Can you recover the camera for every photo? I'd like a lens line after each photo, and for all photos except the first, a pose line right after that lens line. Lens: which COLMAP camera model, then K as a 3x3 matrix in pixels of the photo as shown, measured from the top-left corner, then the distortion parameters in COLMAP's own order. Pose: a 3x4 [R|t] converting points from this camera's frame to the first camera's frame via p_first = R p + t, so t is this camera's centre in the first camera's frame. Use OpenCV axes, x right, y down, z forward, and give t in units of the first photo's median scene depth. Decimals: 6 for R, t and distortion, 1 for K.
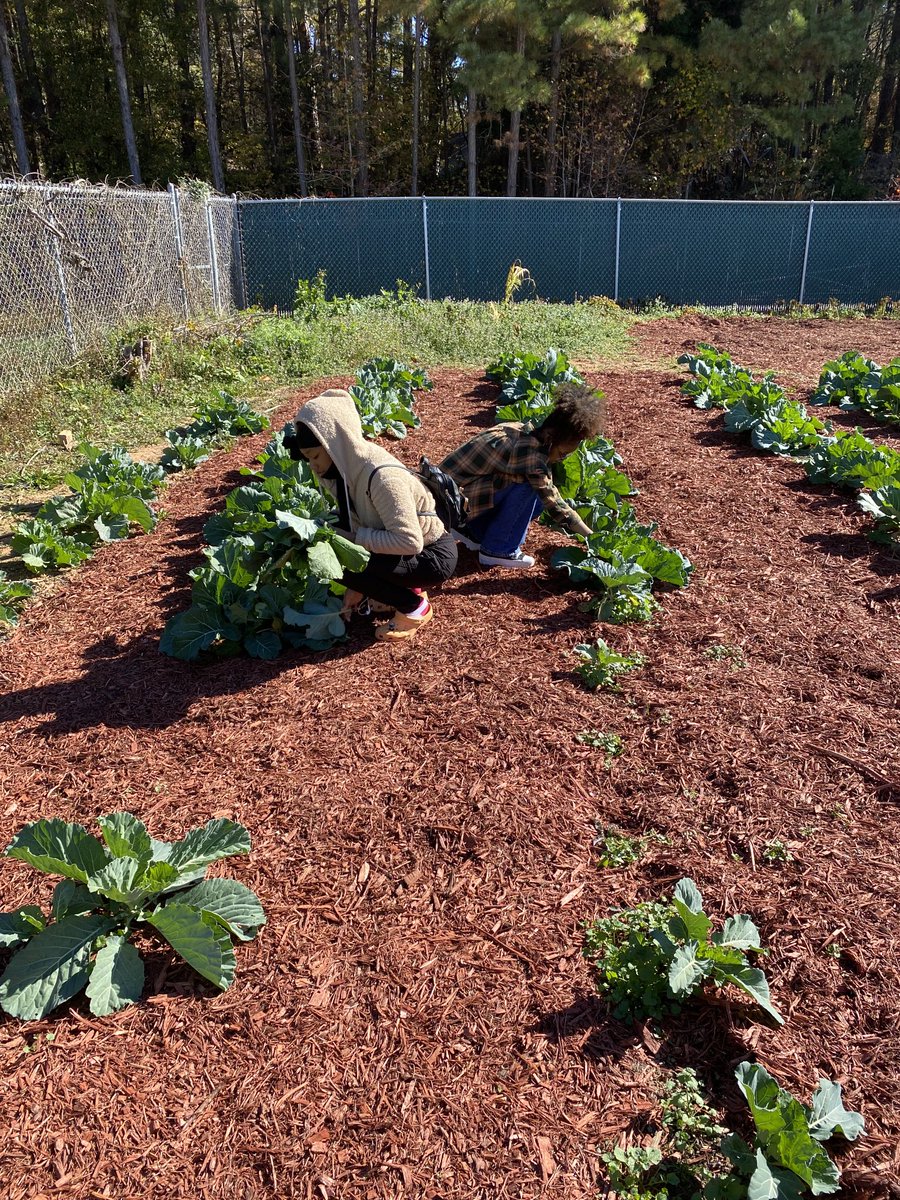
lens RADIAL K [[910.7, 0, 450.0], [0, 910.7, 600.0], [0, 0, 1]] dist [-0.009182, 0.000129]
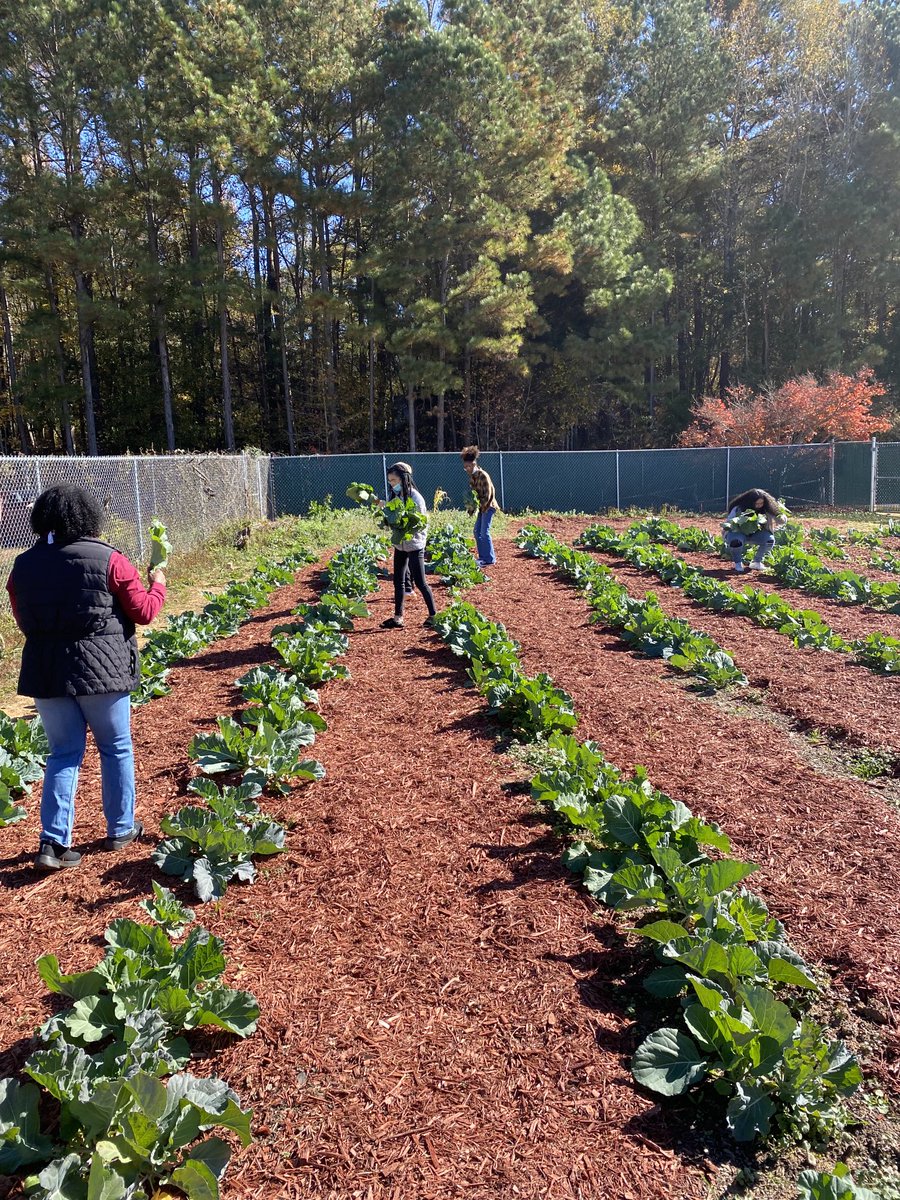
lens RADIAL K [[910.7, 0, 450.0], [0, 910.7, 600.0], [0, 0, 1]] dist [-0.009182, 0.000129]
pose [[0.997944, -0.028249, 0.057538, -0.007382], [0.041162, 0.970537, -0.237412, 0.152084], [-0.049136, 0.239292, 0.969704, -0.387928]]
